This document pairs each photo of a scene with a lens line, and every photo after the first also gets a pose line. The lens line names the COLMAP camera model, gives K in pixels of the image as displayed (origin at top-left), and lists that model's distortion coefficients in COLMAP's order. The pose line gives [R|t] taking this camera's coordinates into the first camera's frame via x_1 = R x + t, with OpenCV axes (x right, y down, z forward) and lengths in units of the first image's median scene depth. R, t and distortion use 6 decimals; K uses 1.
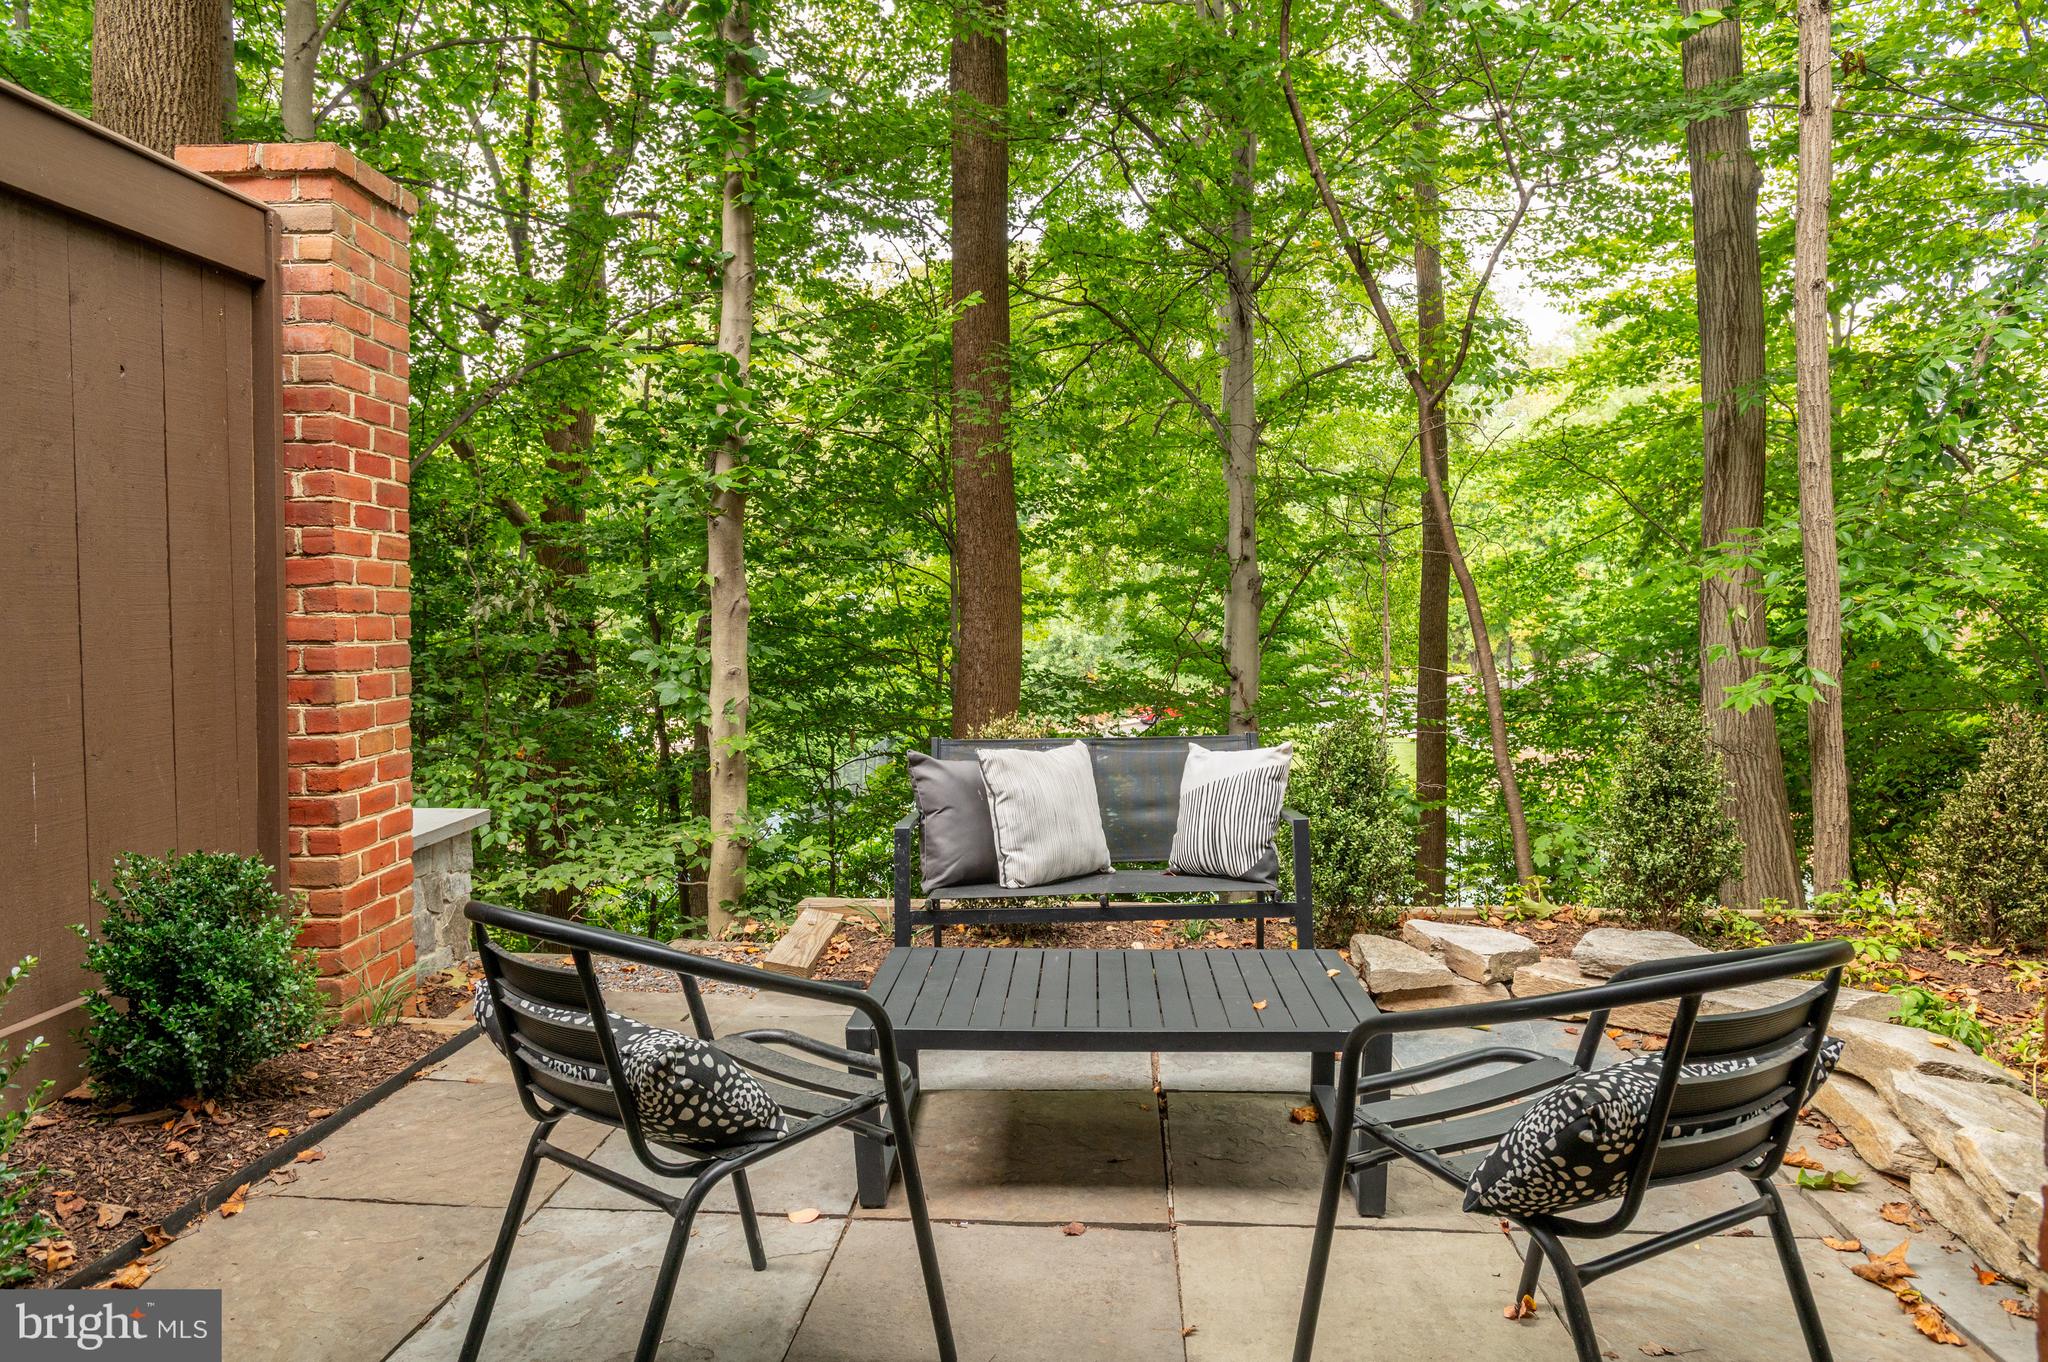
lens RADIAL K [[1283.6, 0, 1027.5], [0, 1283.6, 652.1], [0, 0, 1]] dist [-0.002565, -0.000633]
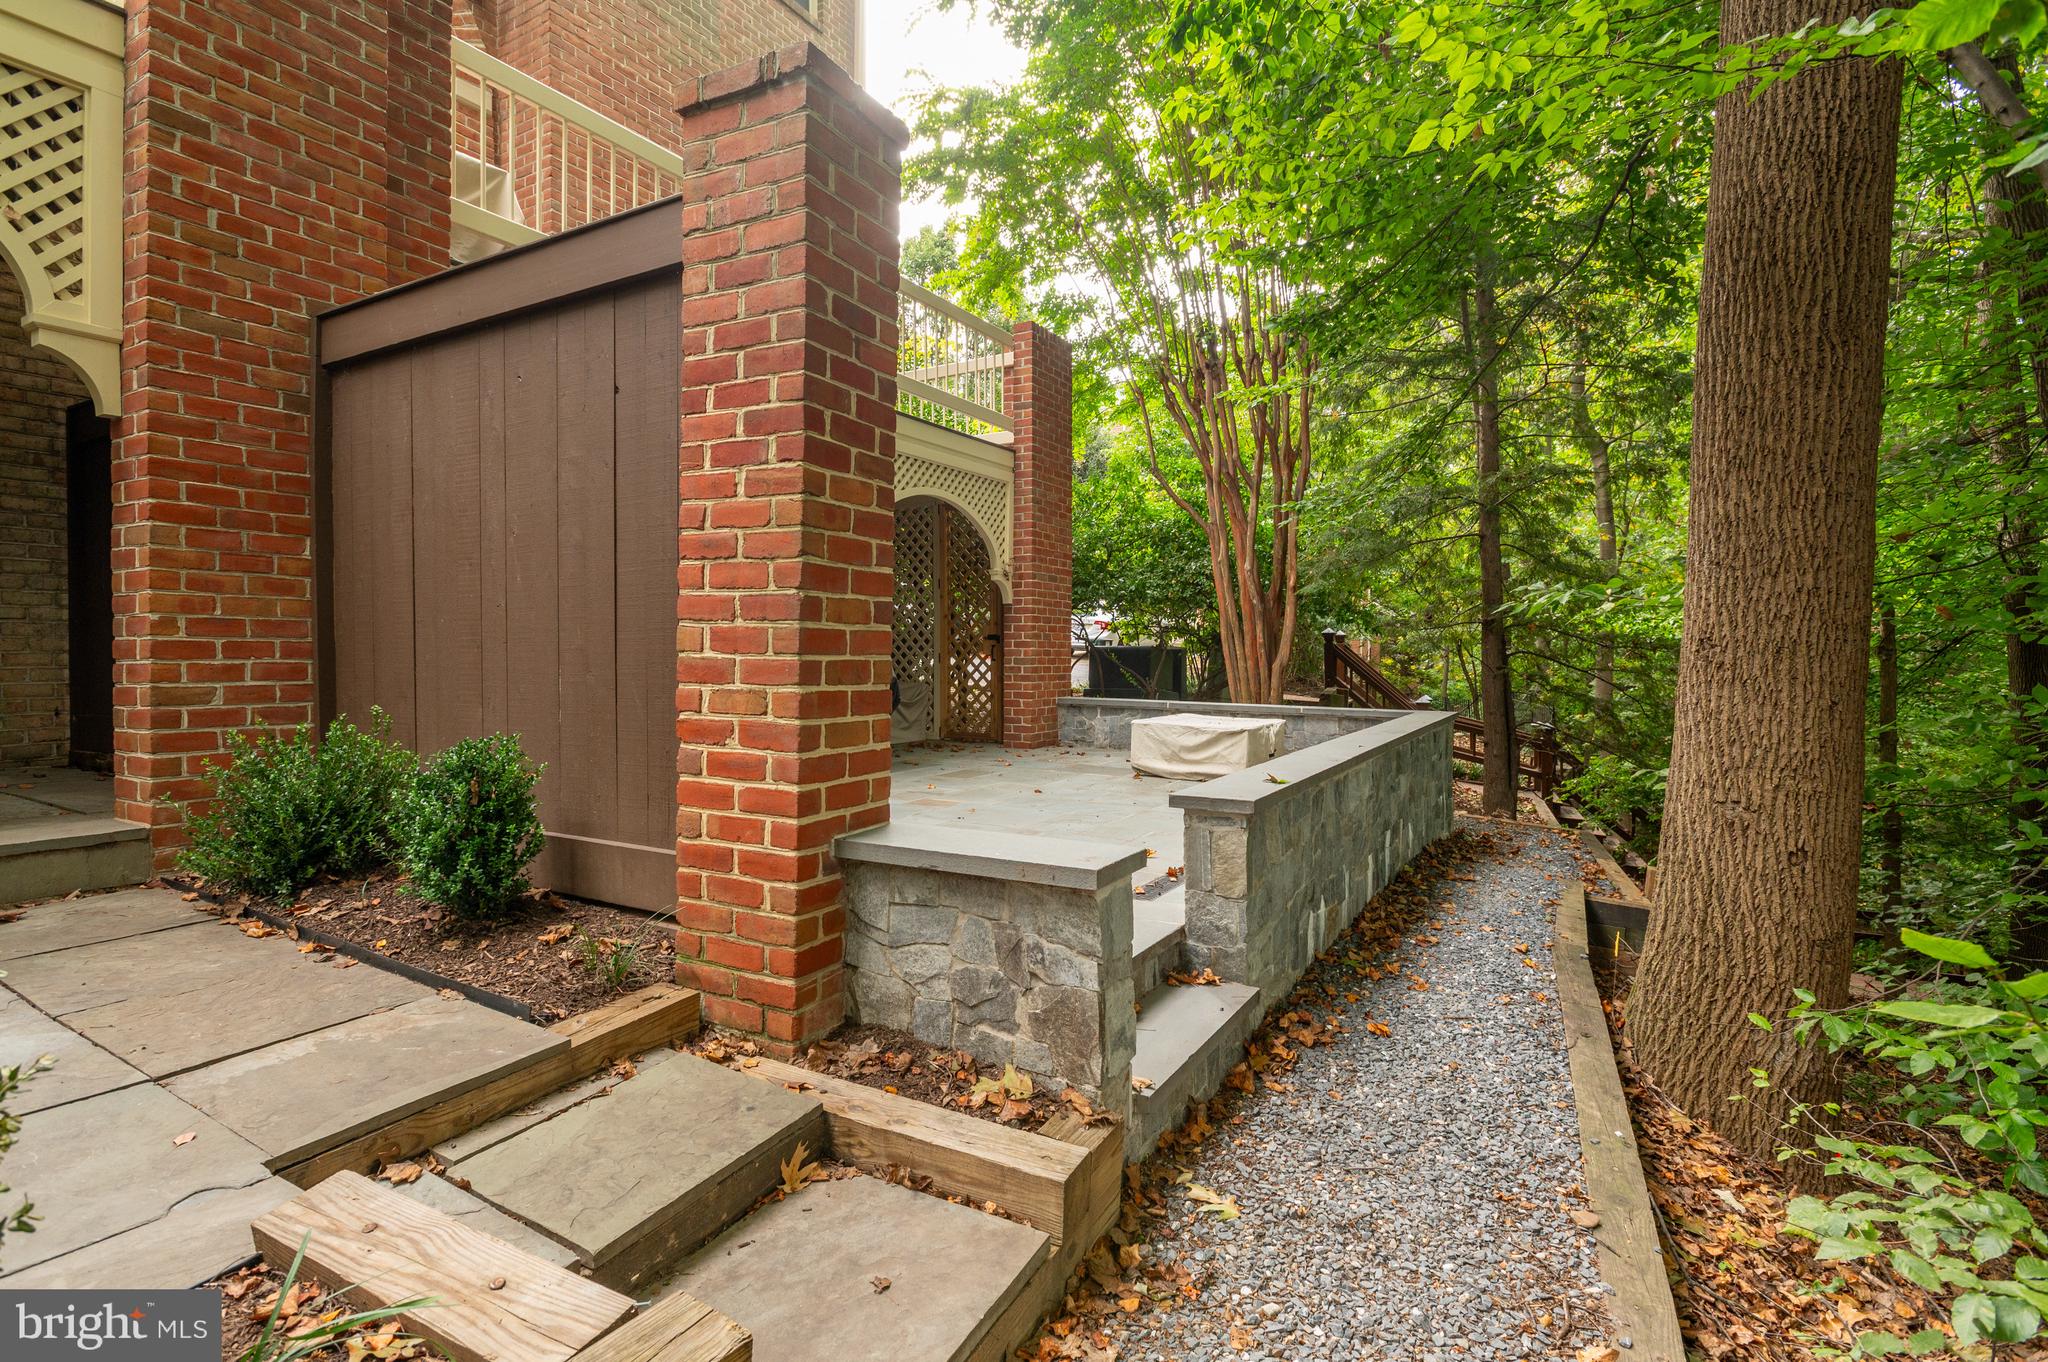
lens RADIAL K [[983.7, 0, 1021.9], [0, 983.7, 675.3], [0, 0, 1]] dist [-0.016685, 0.000302]
pose [[-0.466209, 0.017806, -0.884495, 0.011503], [-0.039568, 0.998377, 0.040955, 0.015732], [0.883789, 0.054091, -0.464748, 1.521525]]
